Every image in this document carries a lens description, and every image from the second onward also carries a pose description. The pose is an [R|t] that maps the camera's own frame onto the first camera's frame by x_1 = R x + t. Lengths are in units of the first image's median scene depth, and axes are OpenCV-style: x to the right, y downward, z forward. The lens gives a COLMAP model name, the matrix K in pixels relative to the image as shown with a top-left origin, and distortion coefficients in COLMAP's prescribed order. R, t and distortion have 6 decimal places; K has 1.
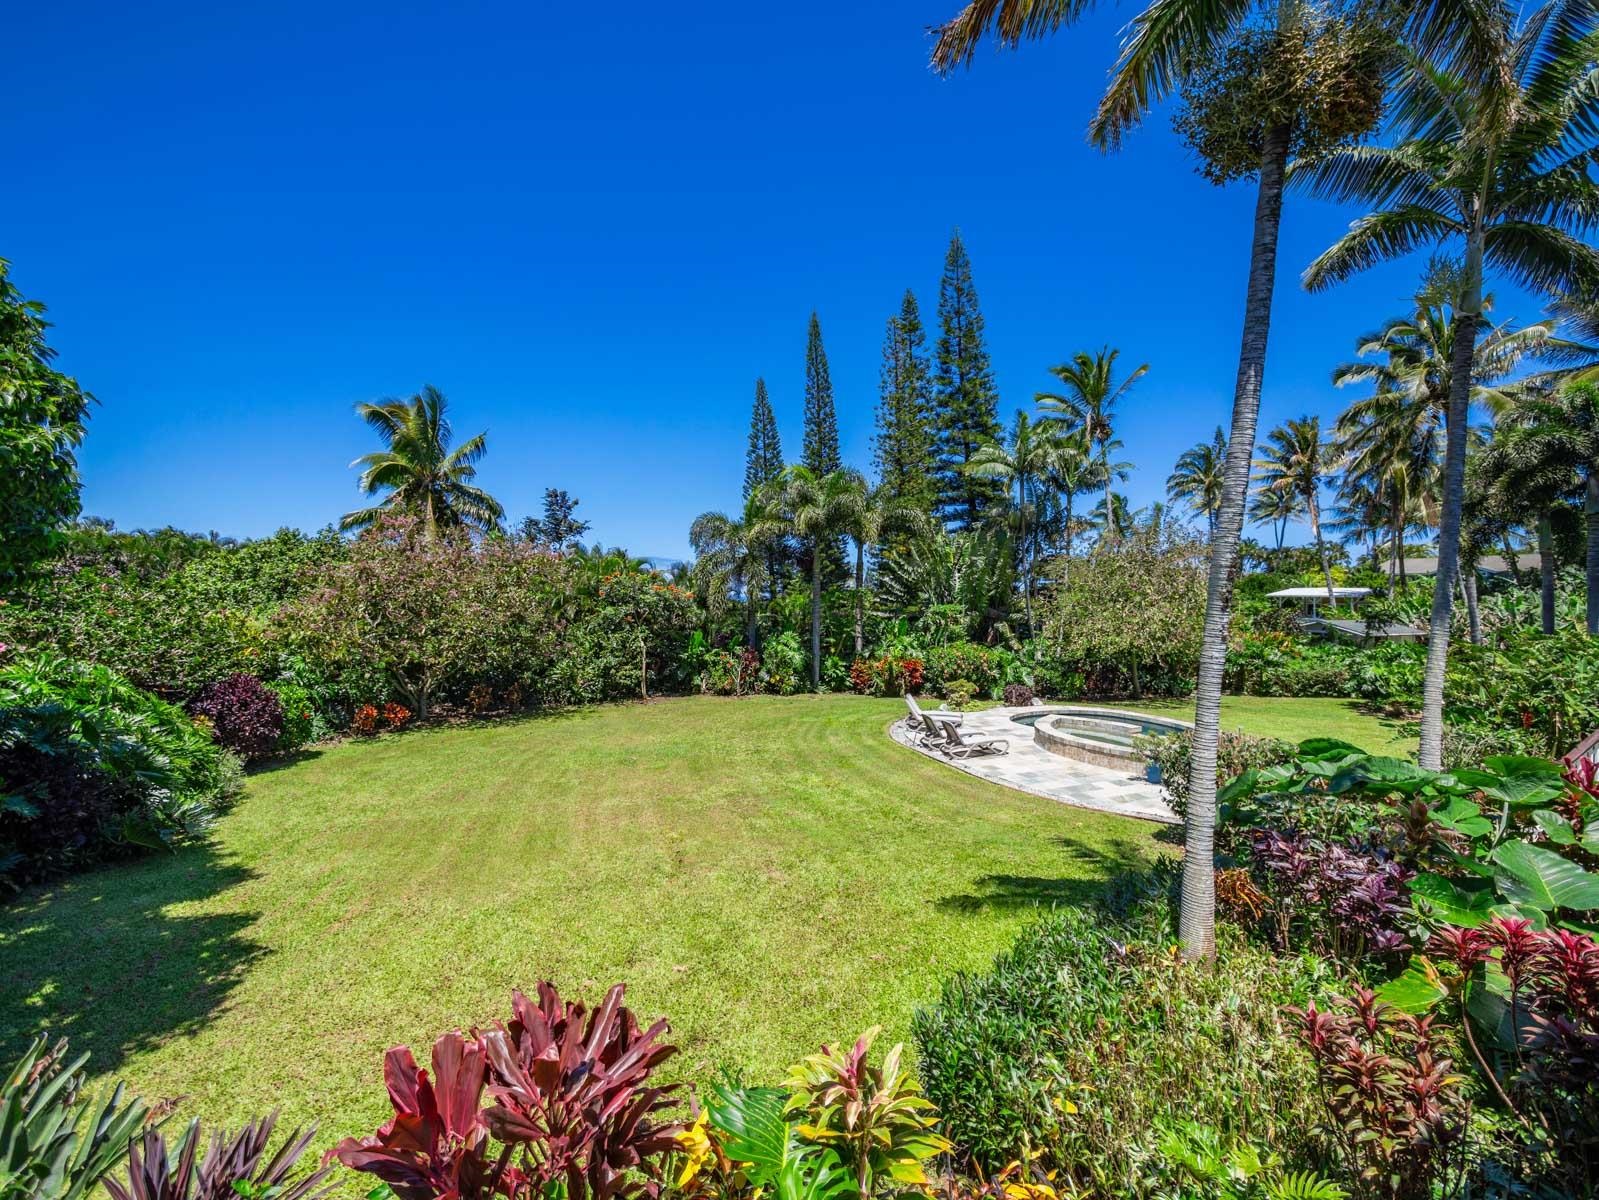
lens RADIAL K [[654.4, 0, 796.0], [0, 654.4, 601.6], [0, 0, 1]] dist [-0.010922, -0.000248]
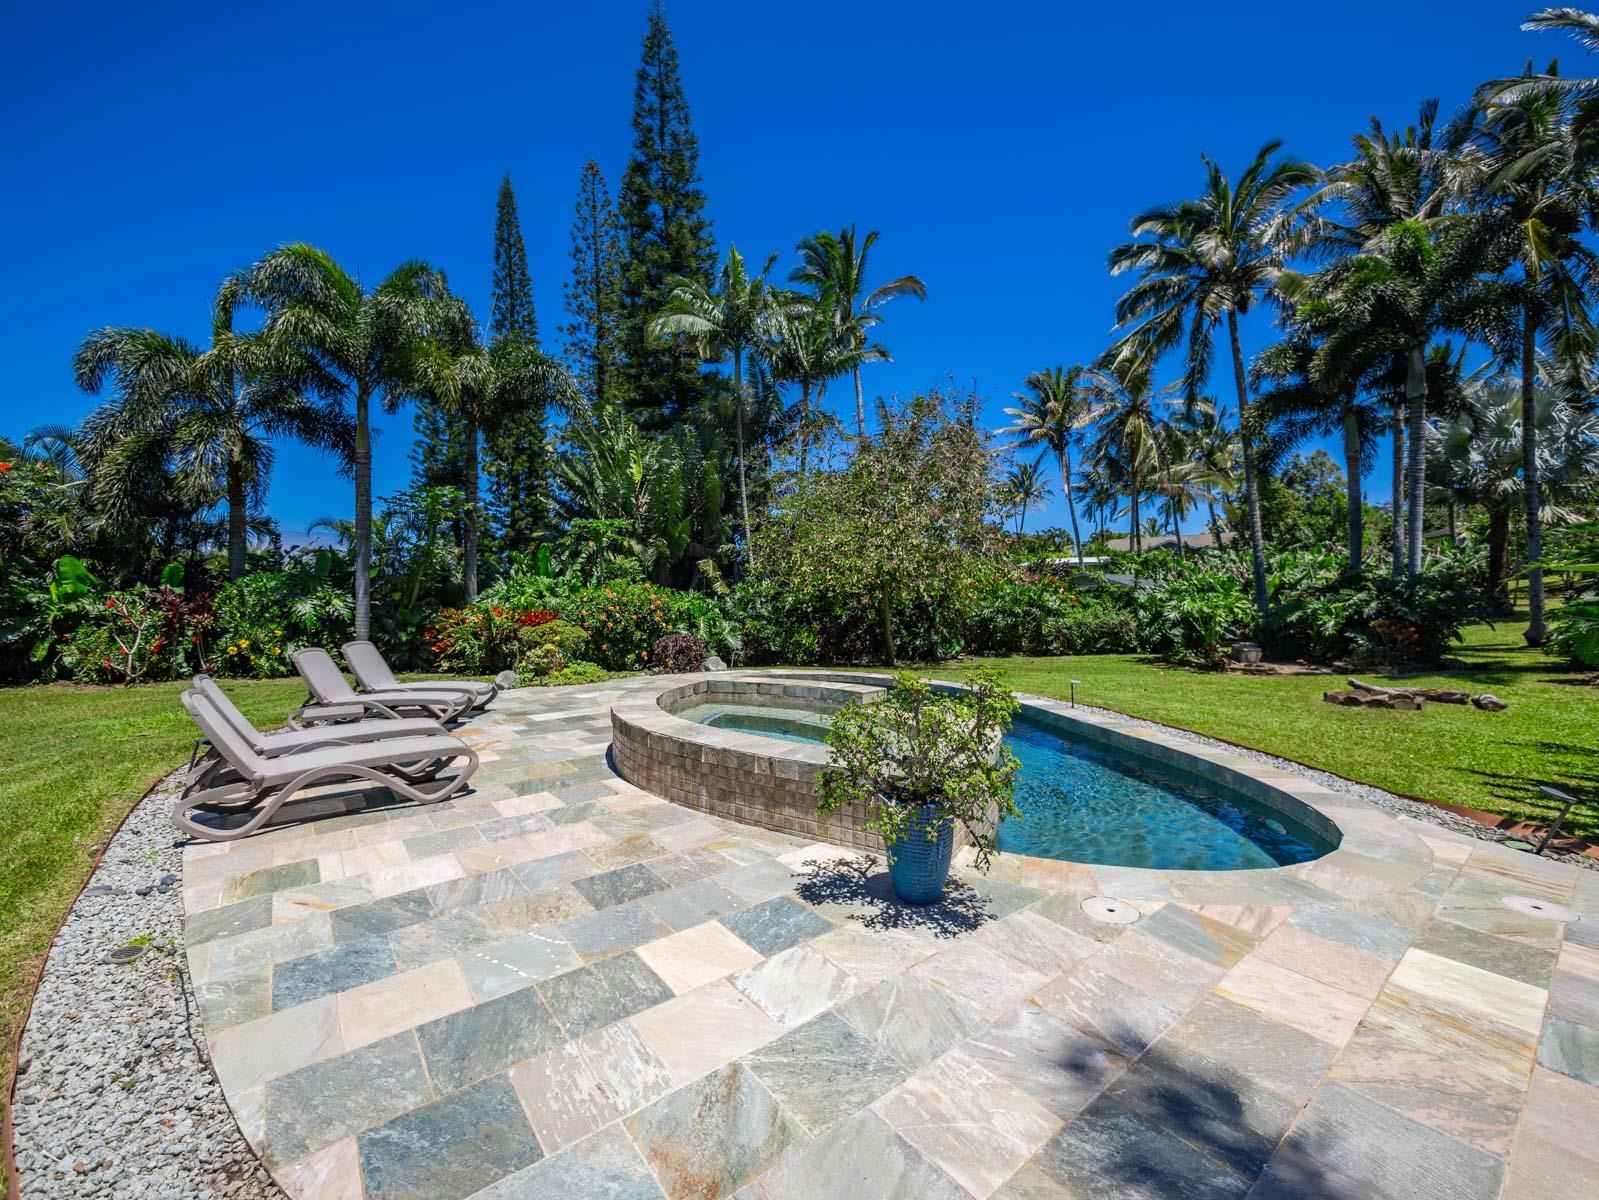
lens RADIAL K [[654.4, 0, 802.2], [0, 654.4, 598.7], [0, 0, 1]] dist [-0.010922, -0.000248]
pose [[0.944382, 0.000306, 0.328850, 0.198748], [0.000703, 0.999995, -0.002950, 0.077967], [-0.328849, 0.003017, 0.944378, 0.361657]]
